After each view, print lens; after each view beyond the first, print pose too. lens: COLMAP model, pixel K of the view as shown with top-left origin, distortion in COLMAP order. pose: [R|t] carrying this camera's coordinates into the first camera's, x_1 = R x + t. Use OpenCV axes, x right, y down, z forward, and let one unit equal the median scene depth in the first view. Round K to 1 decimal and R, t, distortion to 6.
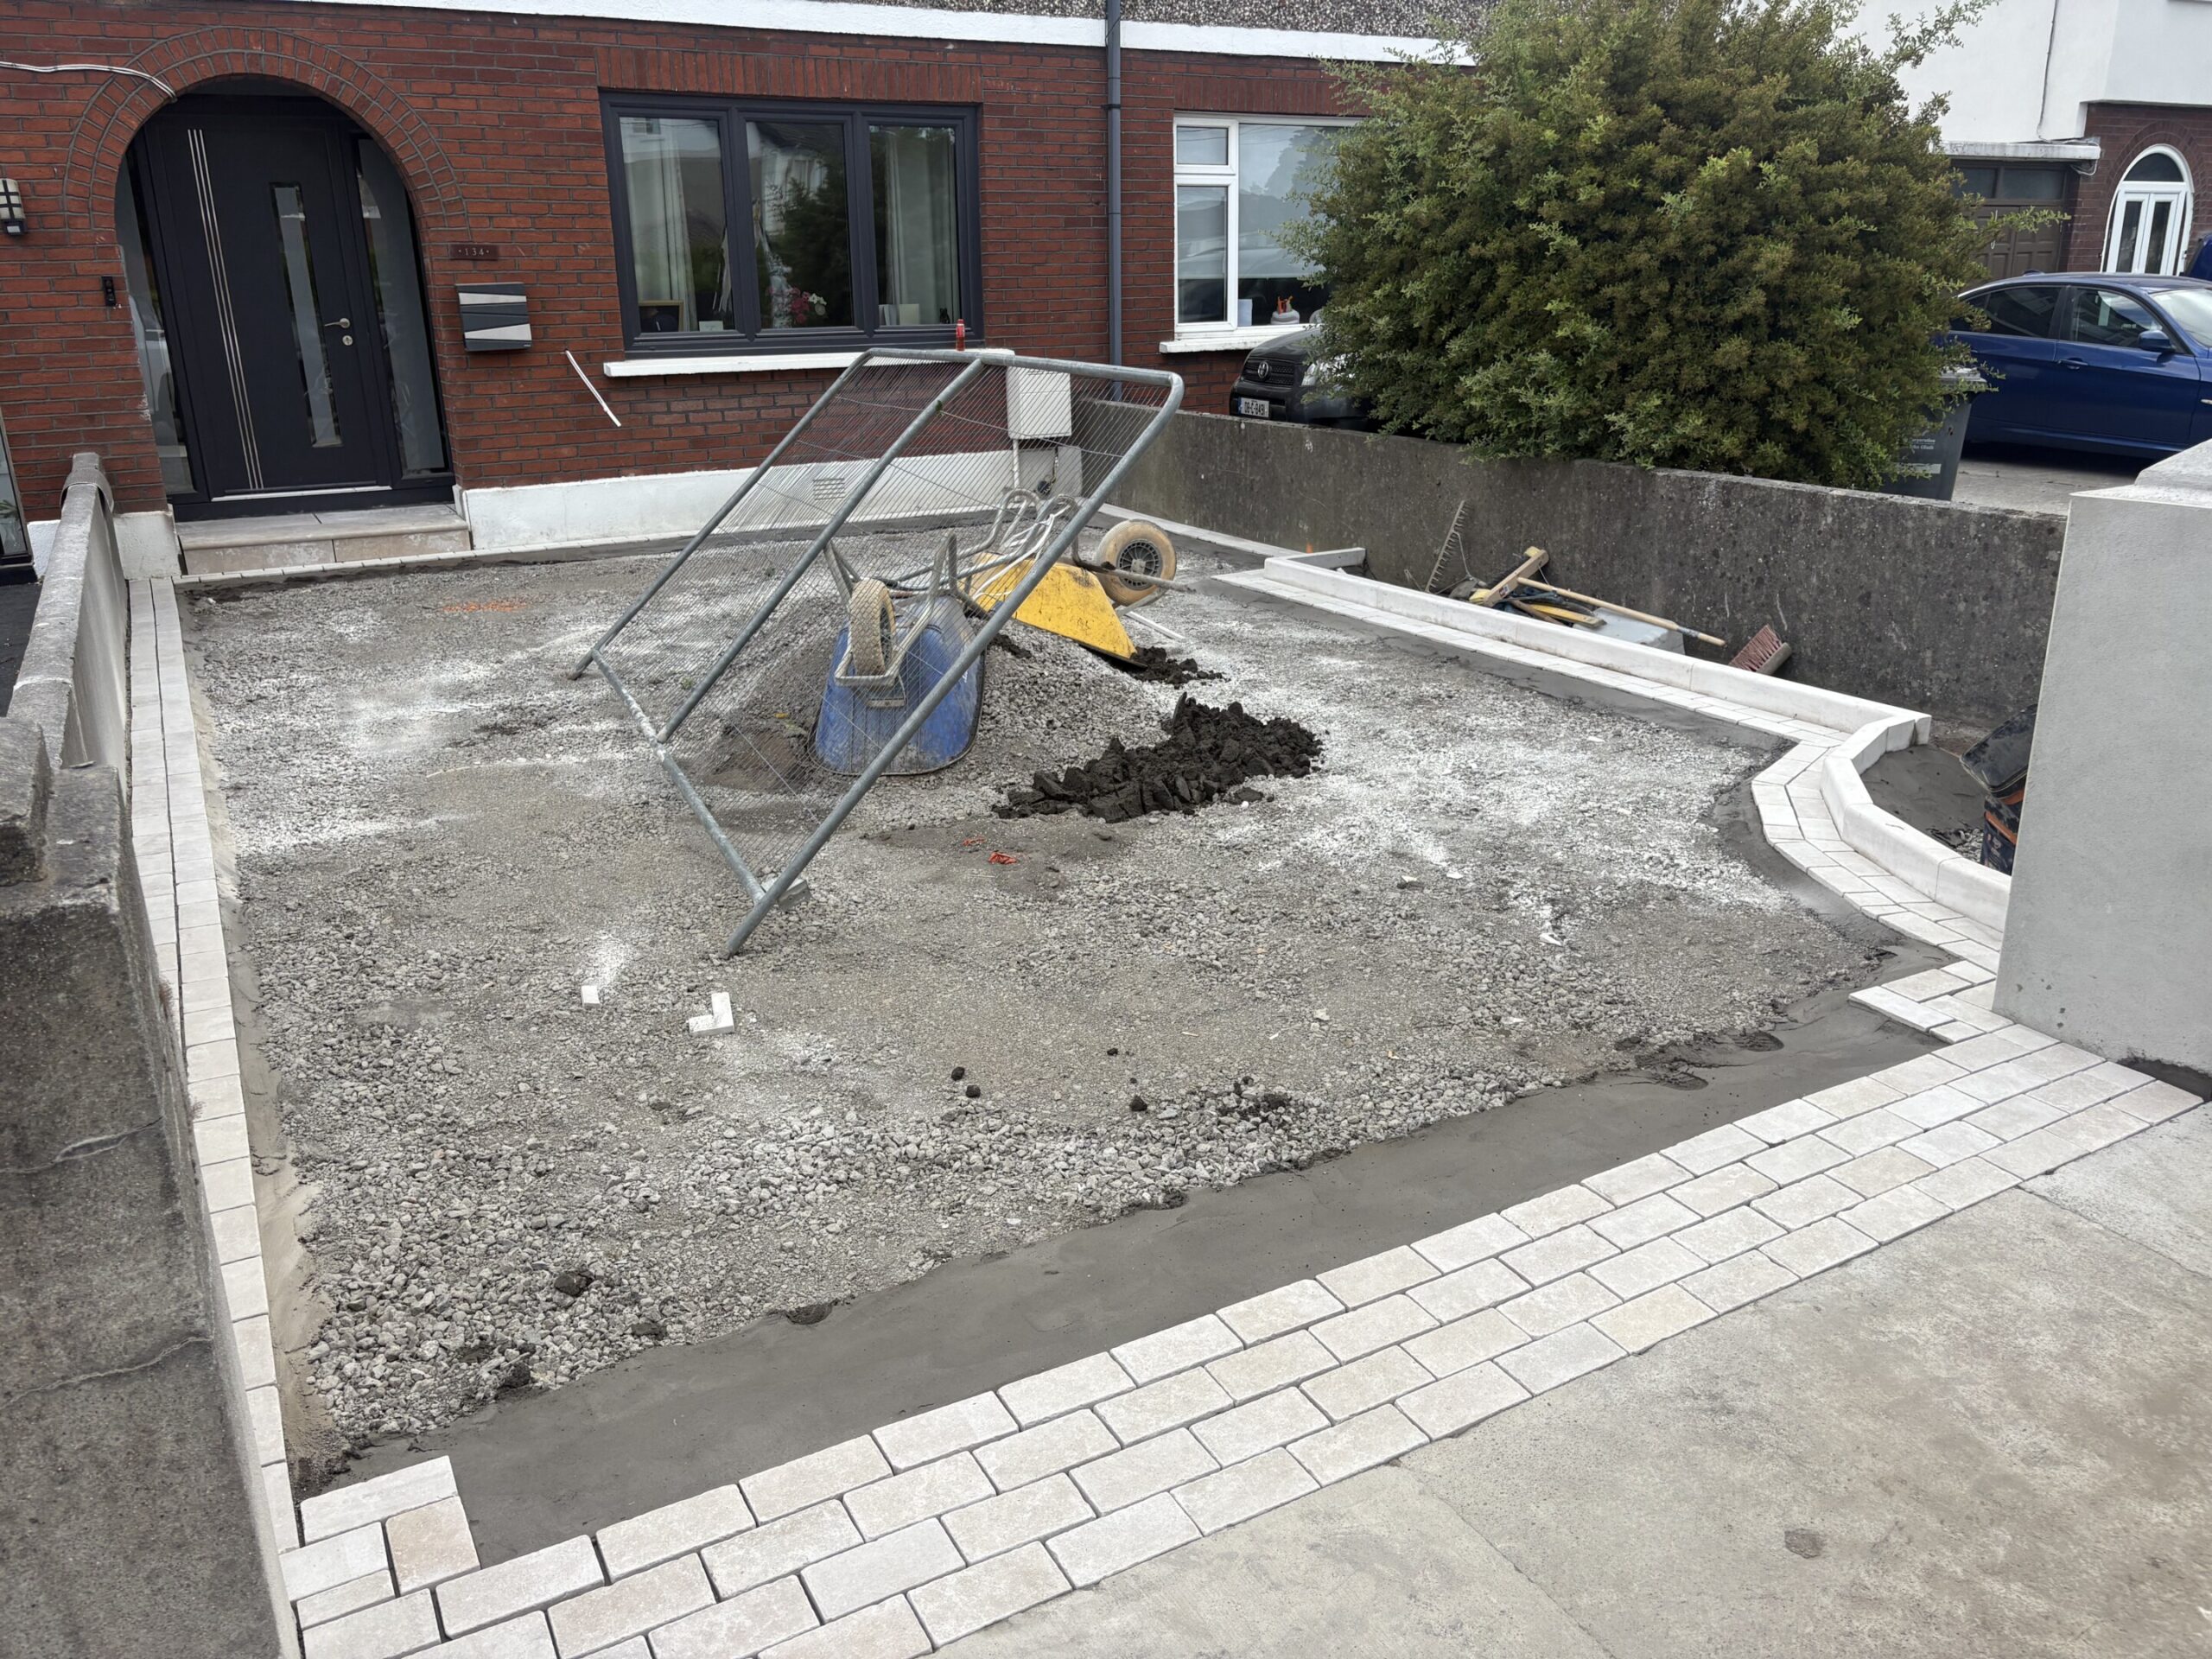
lens RADIAL K [[1682.8, 0, 1099.1], [0, 1682.8, 781.3], [0, 0, 1]] dist [0.052203, -0.052559]
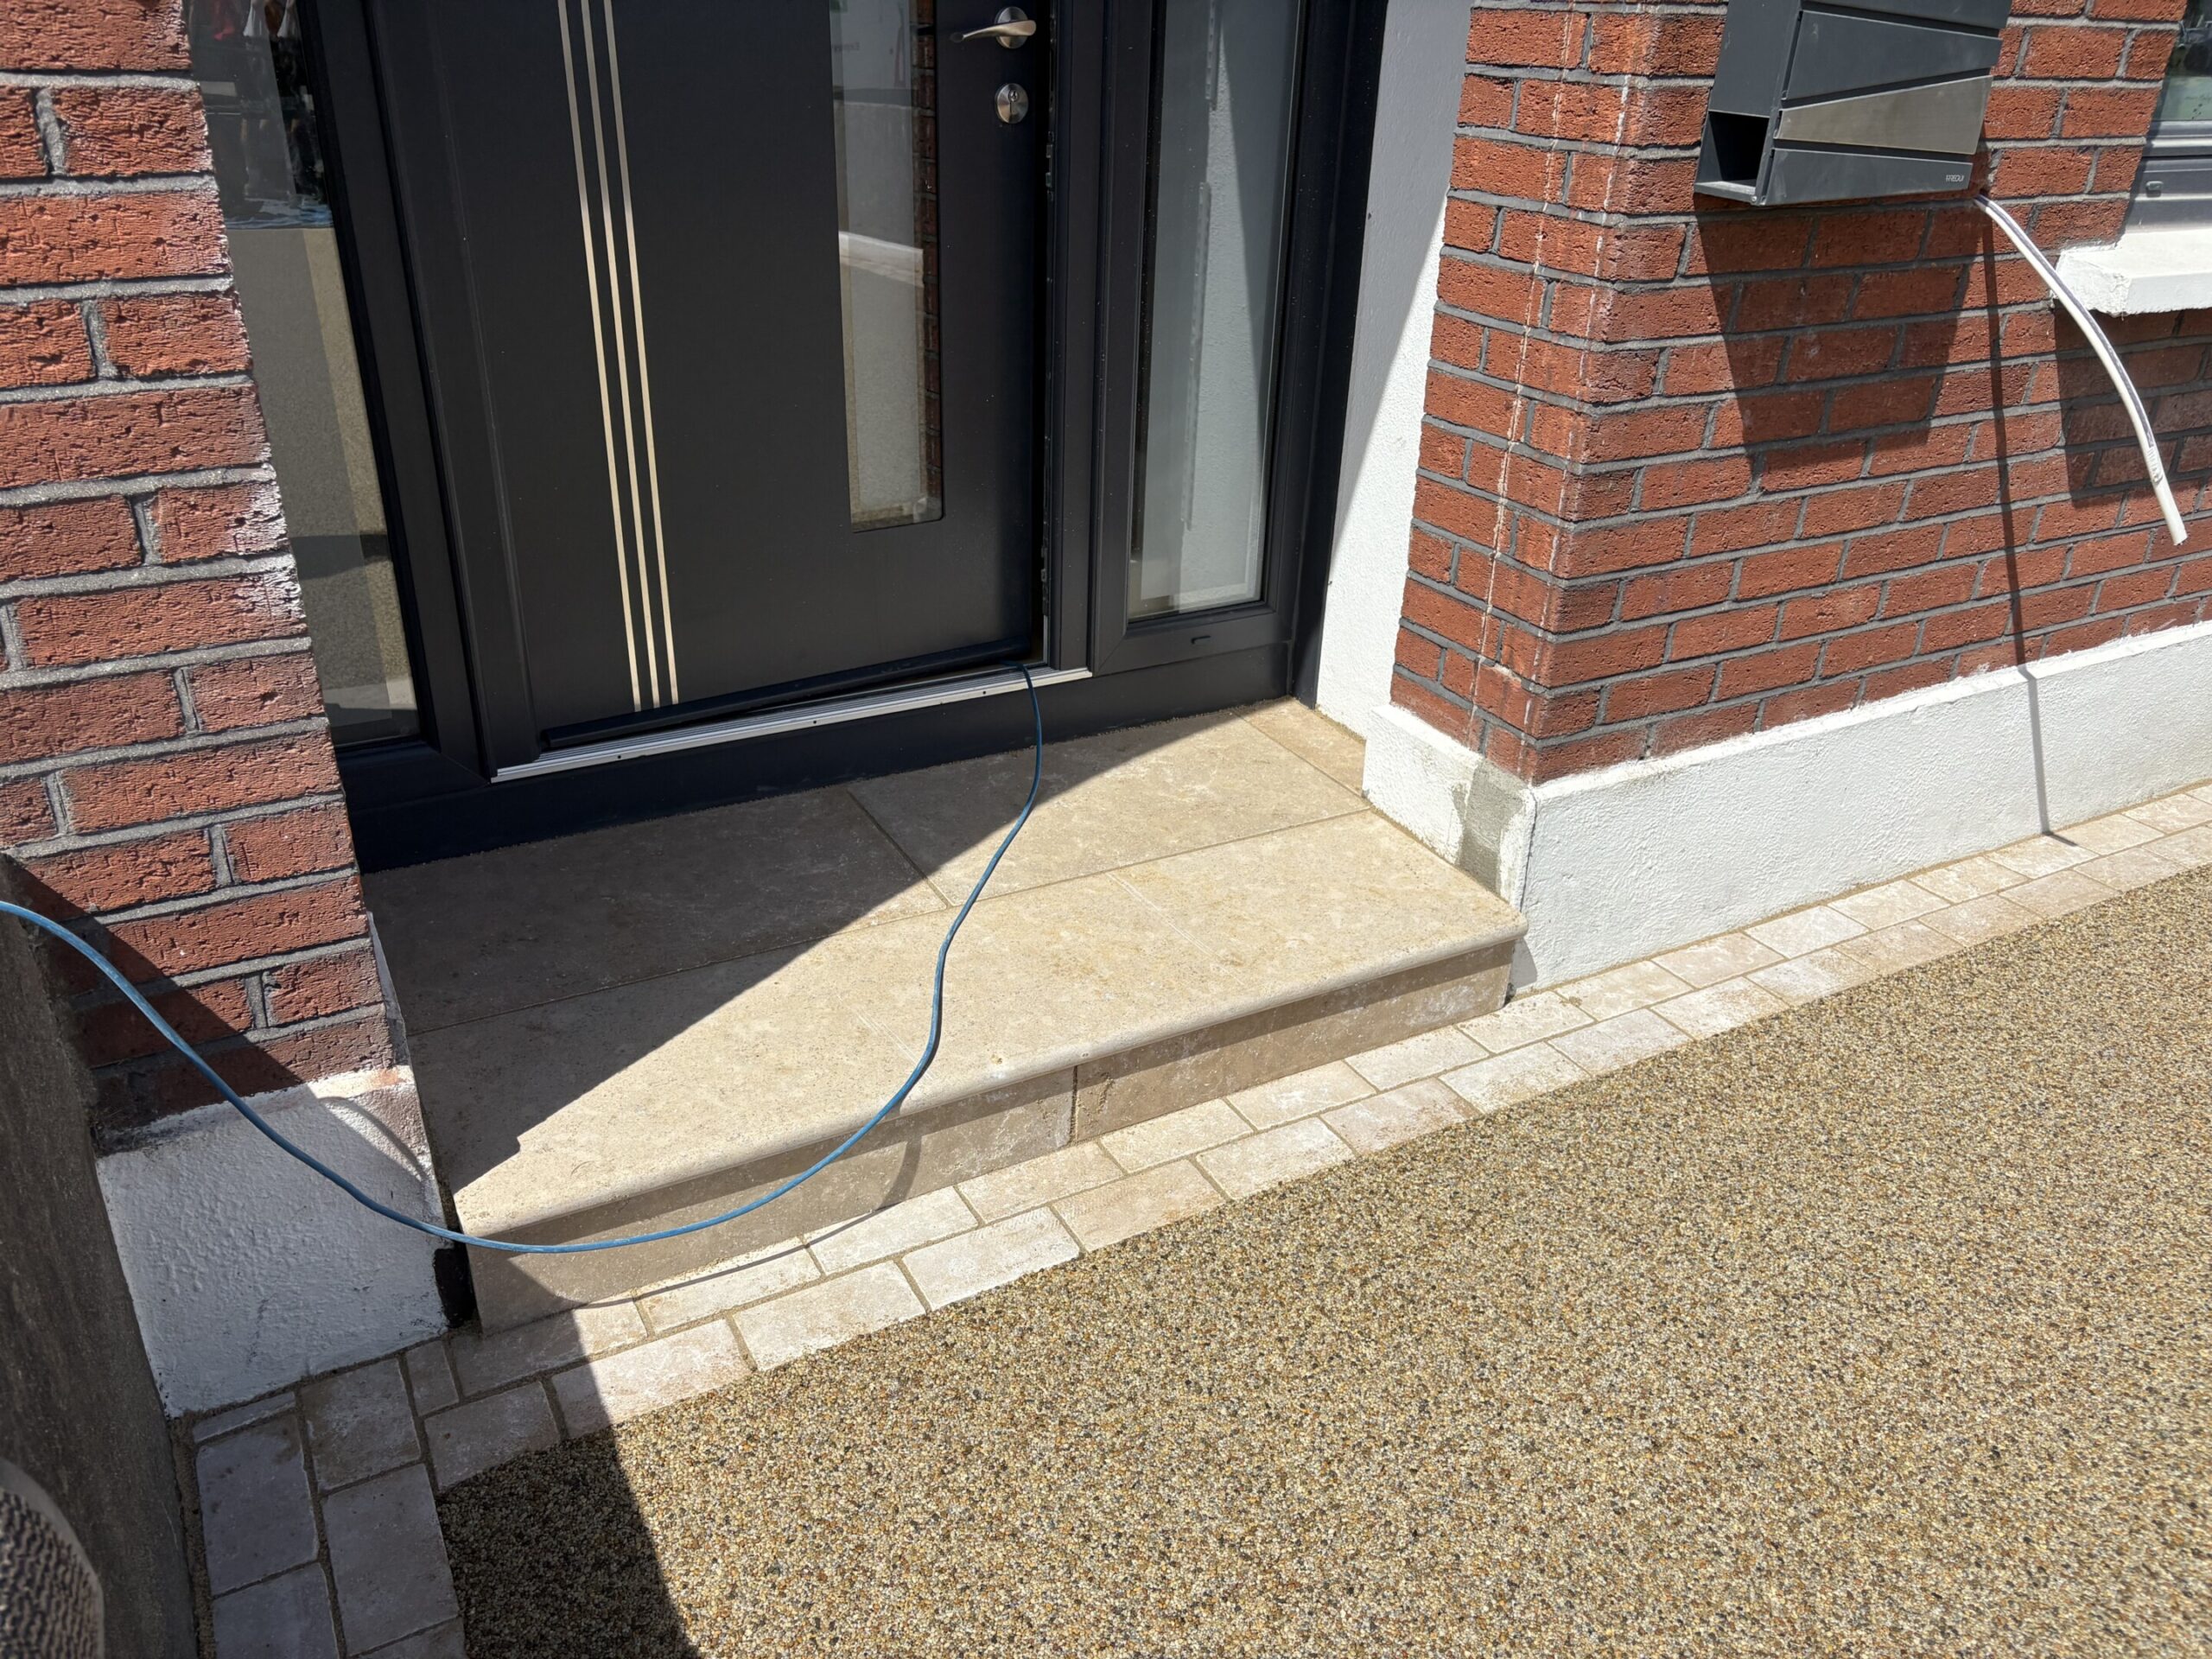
lens RADIAL K [[1664.0, 0, 1080.1], [0, 1664.0, 825.1], [0, 0, 1]] dist [0.041976, -0.041137]
pose [[0.998744, 0.049604, 0.006999, -0.467504], [-0.050066, 0.983608, 0.173231, -0.217854], [0.001709, -0.173364, 0.984856, 0.812641]]
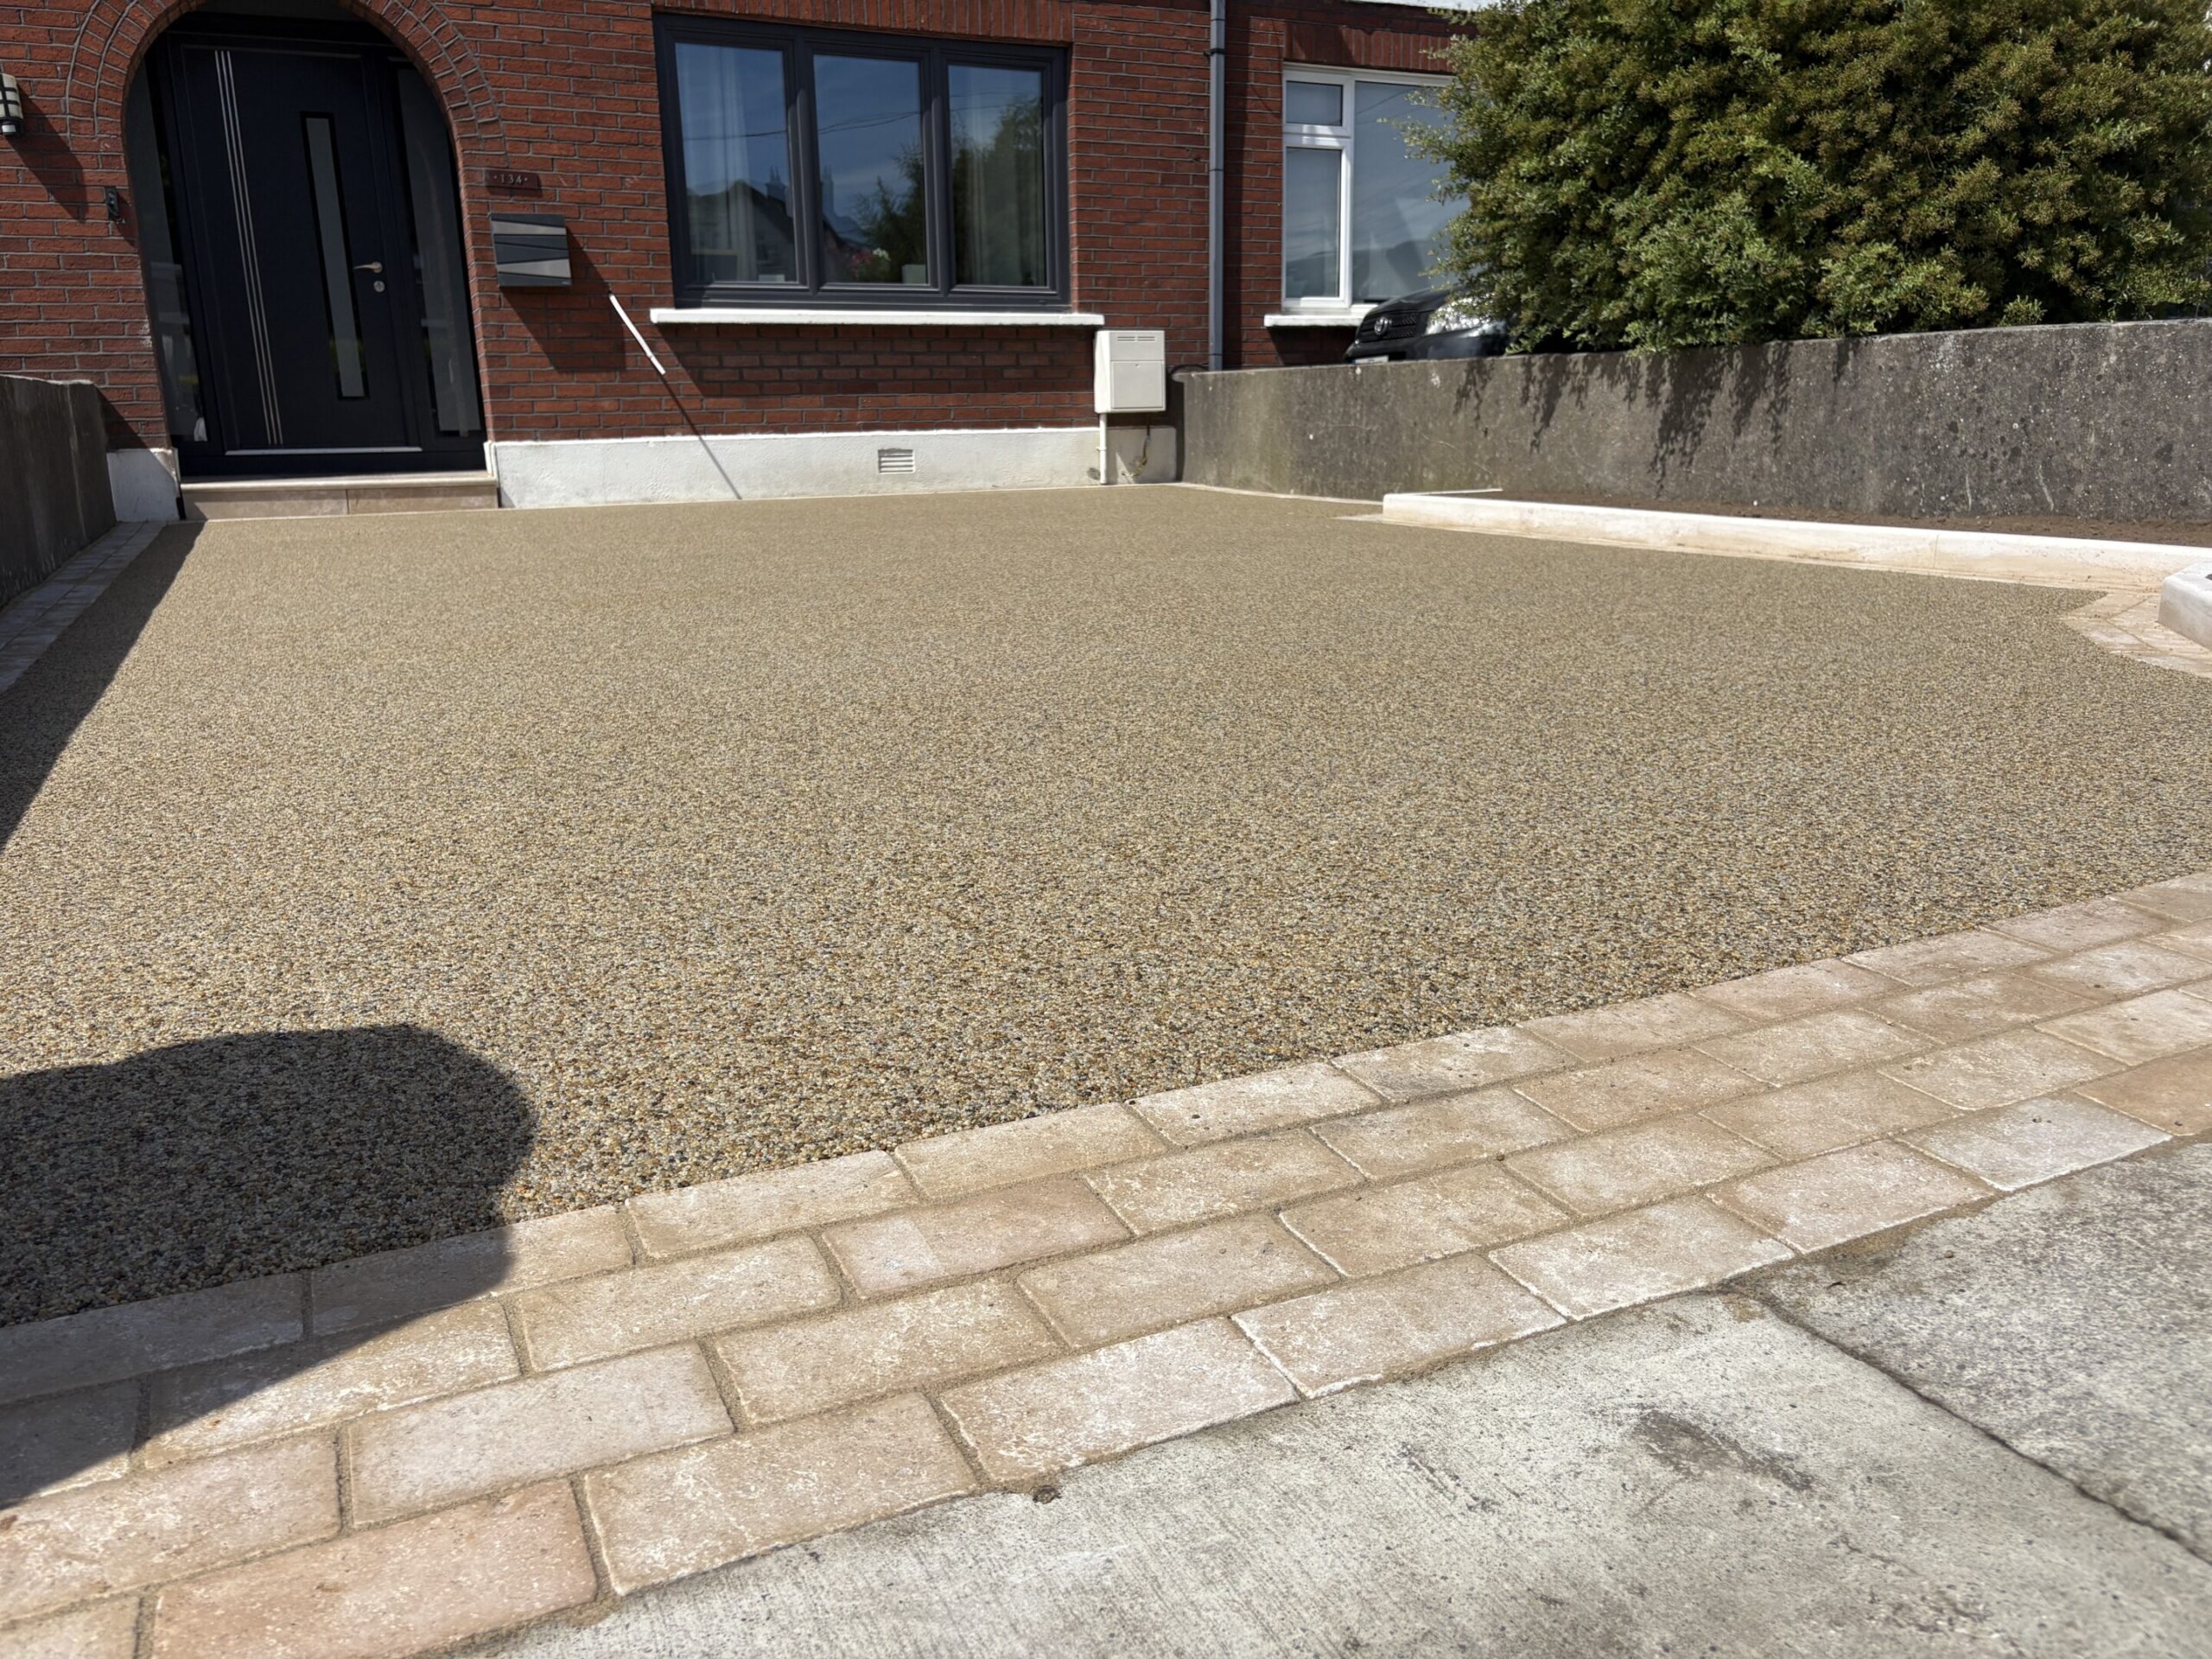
lens RADIAL K [[1677.5, 0, 1092.2], [0, 1677.5, 832.7], [0, 0, 1]] dist [0.046319, -0.050854]
pose [[0.998019, 0.014620, -0.061195, 0.004054], [-0.017631, 0.998645, -0.048961, 0.080617], [0.060396, 0.049943, 0.996924, 0.136401]]
